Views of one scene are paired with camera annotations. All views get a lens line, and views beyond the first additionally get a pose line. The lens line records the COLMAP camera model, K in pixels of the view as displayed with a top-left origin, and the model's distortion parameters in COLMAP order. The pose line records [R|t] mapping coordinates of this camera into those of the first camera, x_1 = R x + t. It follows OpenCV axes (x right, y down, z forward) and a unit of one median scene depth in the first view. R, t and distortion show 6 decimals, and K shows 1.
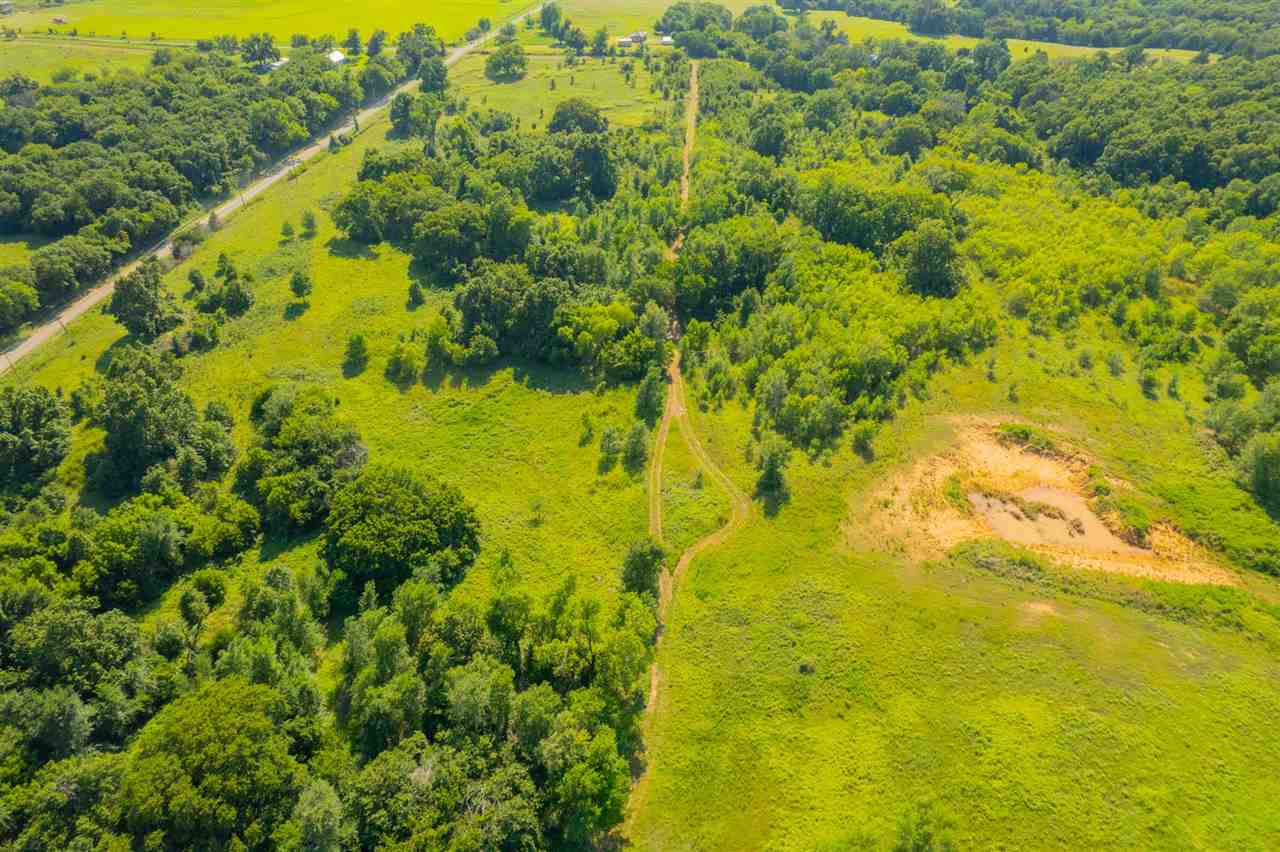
lens RADIAL K [[822.8, 0, 640.0], [0, 822.8, 426.0], [0, 0, 1]] dist [-0.075468, 0.071691]
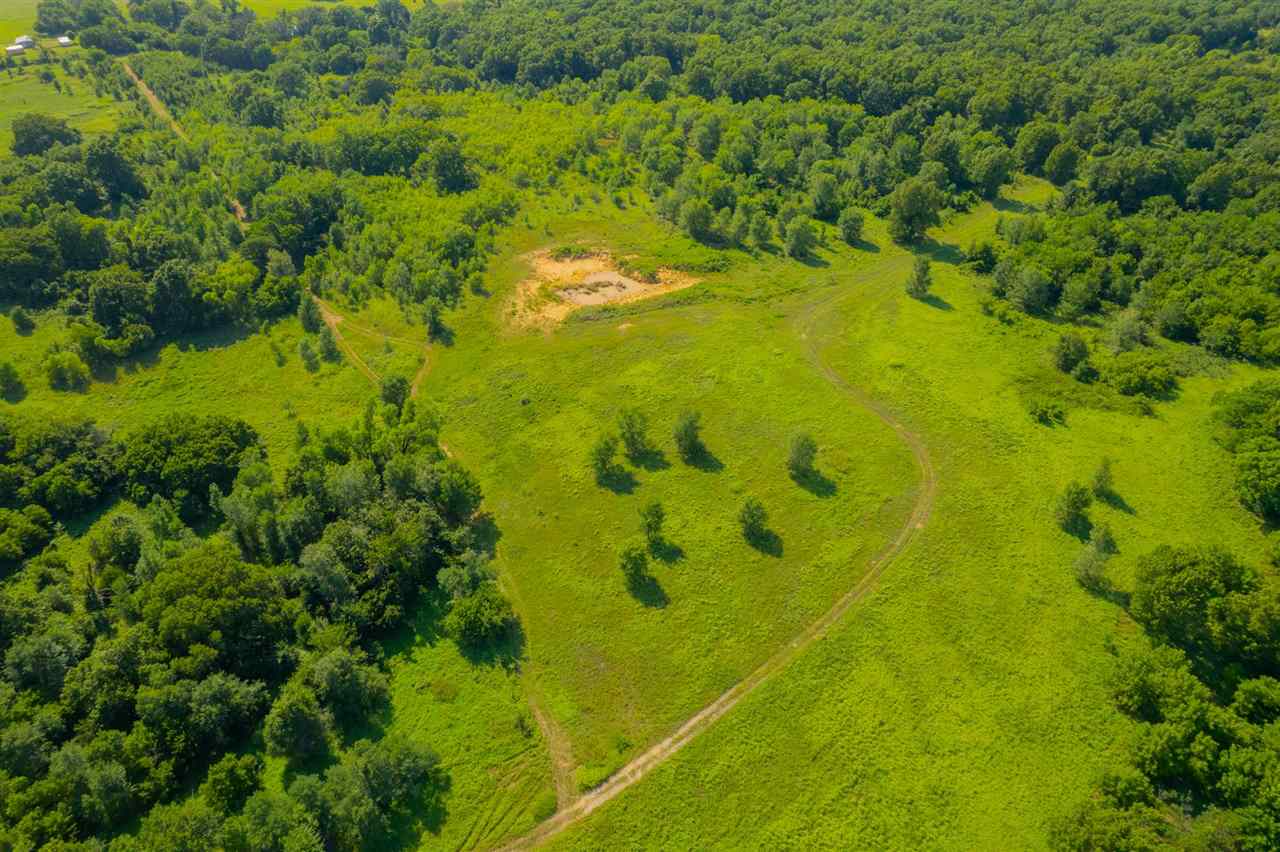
lens RADIAL K [[822.8, 0, 640.0], [0, 822.8, 426.0], [0, 0, 1]] dist [-0.075468, 0.071691]
pose [[0.764191, -0.396228, 0.508936, -0.290520], [0.374765, 0.914968, 0.149615, 0.115452], [-0.524942, 0.076397, 0.847702, -0.300846]]
